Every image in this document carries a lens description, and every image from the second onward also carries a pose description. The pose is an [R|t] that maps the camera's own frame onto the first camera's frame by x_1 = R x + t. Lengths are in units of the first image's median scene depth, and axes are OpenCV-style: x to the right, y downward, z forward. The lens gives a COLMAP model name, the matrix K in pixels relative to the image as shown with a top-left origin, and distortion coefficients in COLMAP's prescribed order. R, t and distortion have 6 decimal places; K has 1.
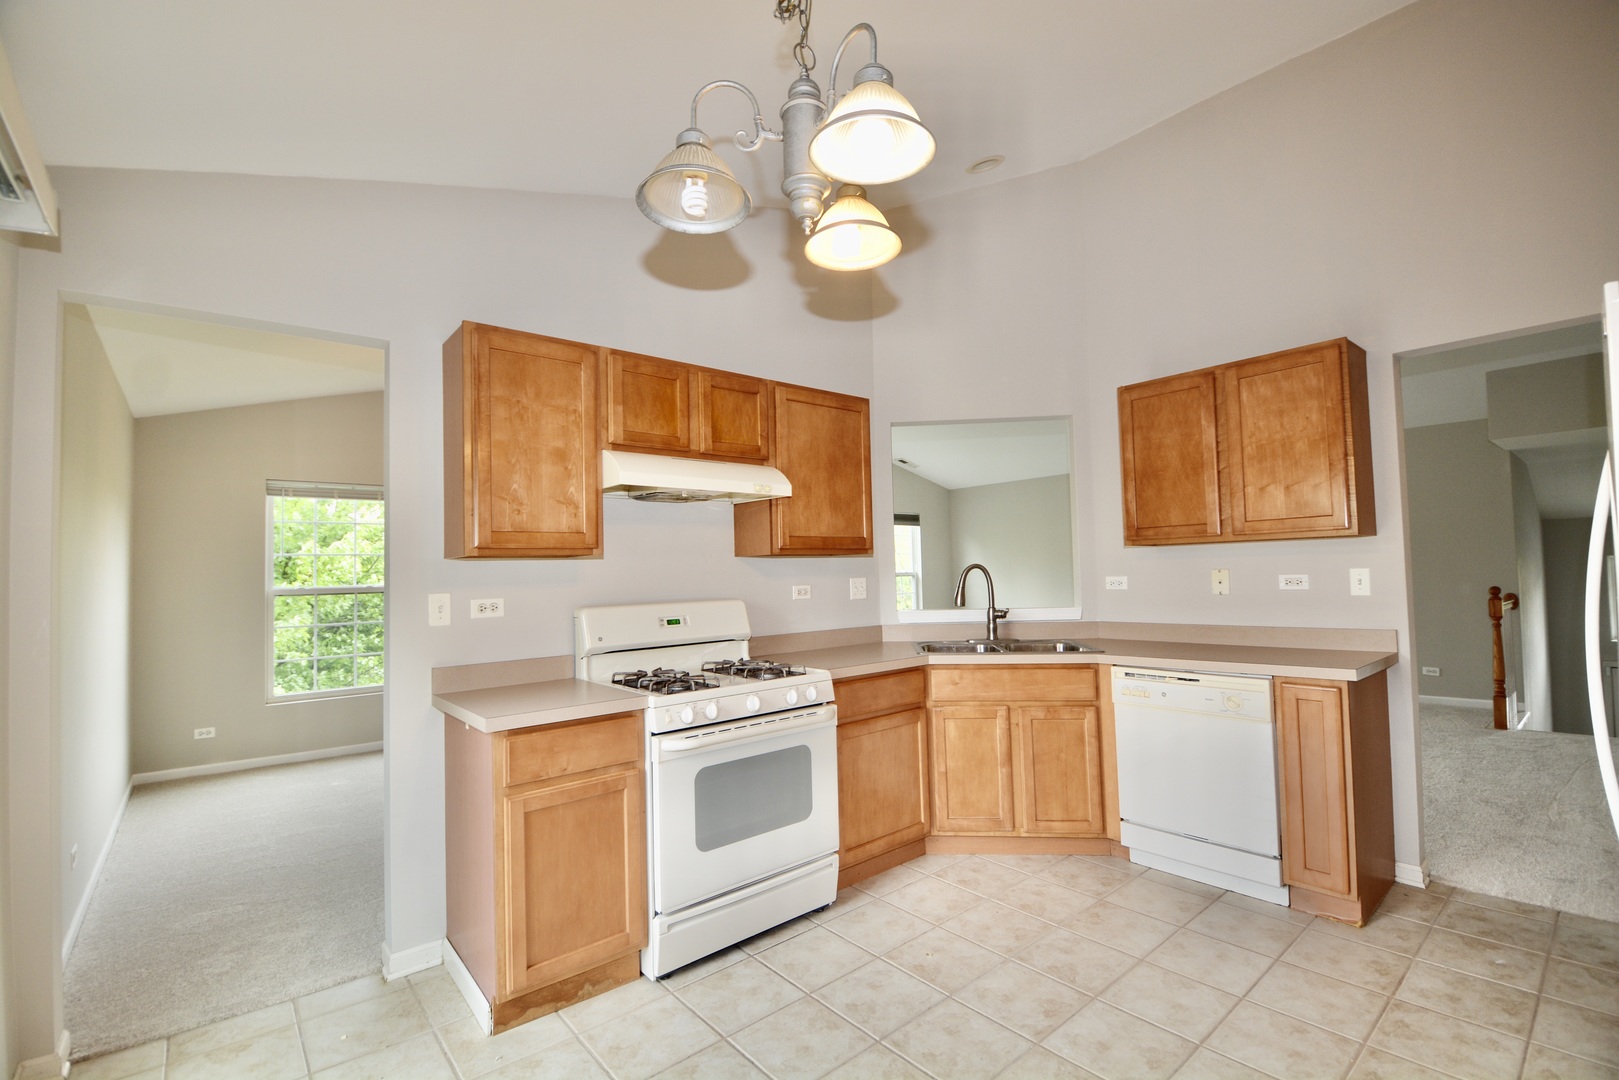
lens RADIAL K [[713.9, 0, 812.3], [0, 713.9, 544.9], [0, 0, 1]] dist [0.002067, -0.008762]
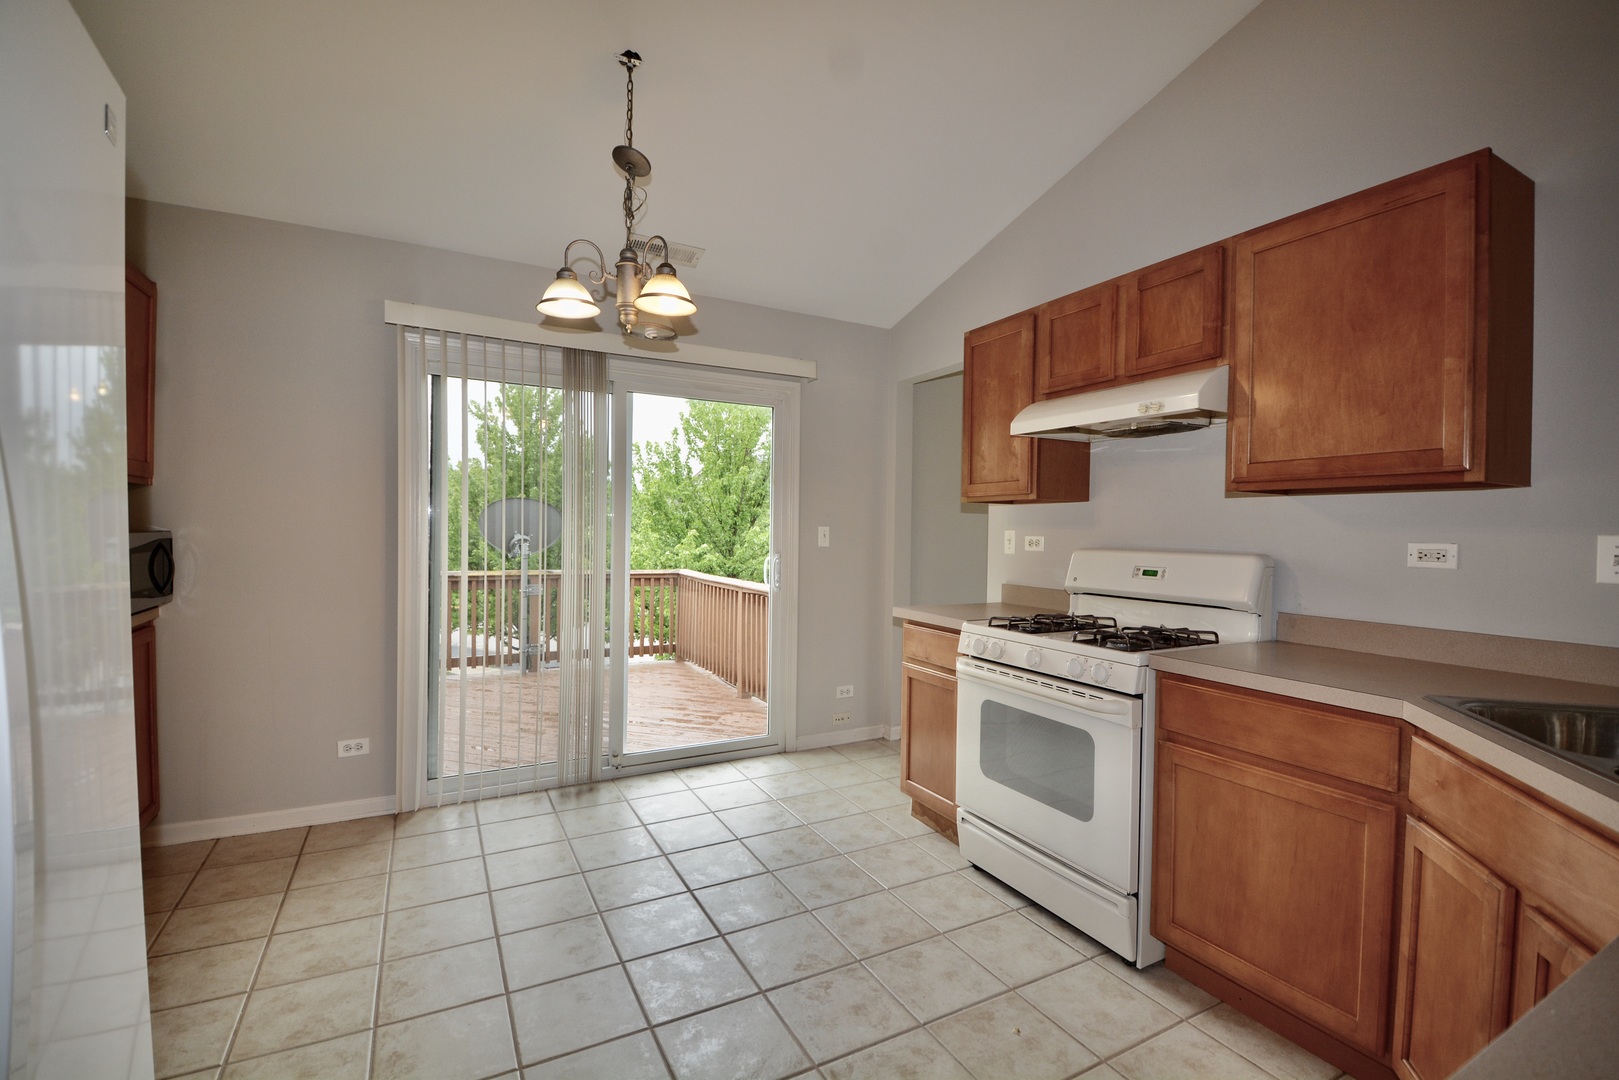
lens RADIAL K [[713.9, 0, 812.3], [0, 713.9, 544.9], [0, 0, 1]] dist [0.002067, -0.008762]
pose [[-0.210846, 0.044254, -0.976517, 0.812209], [0.028264, 0.998833, 0.039163, 0.030387], [0.977111, -0.019343, -0.211851, 0.855196]]
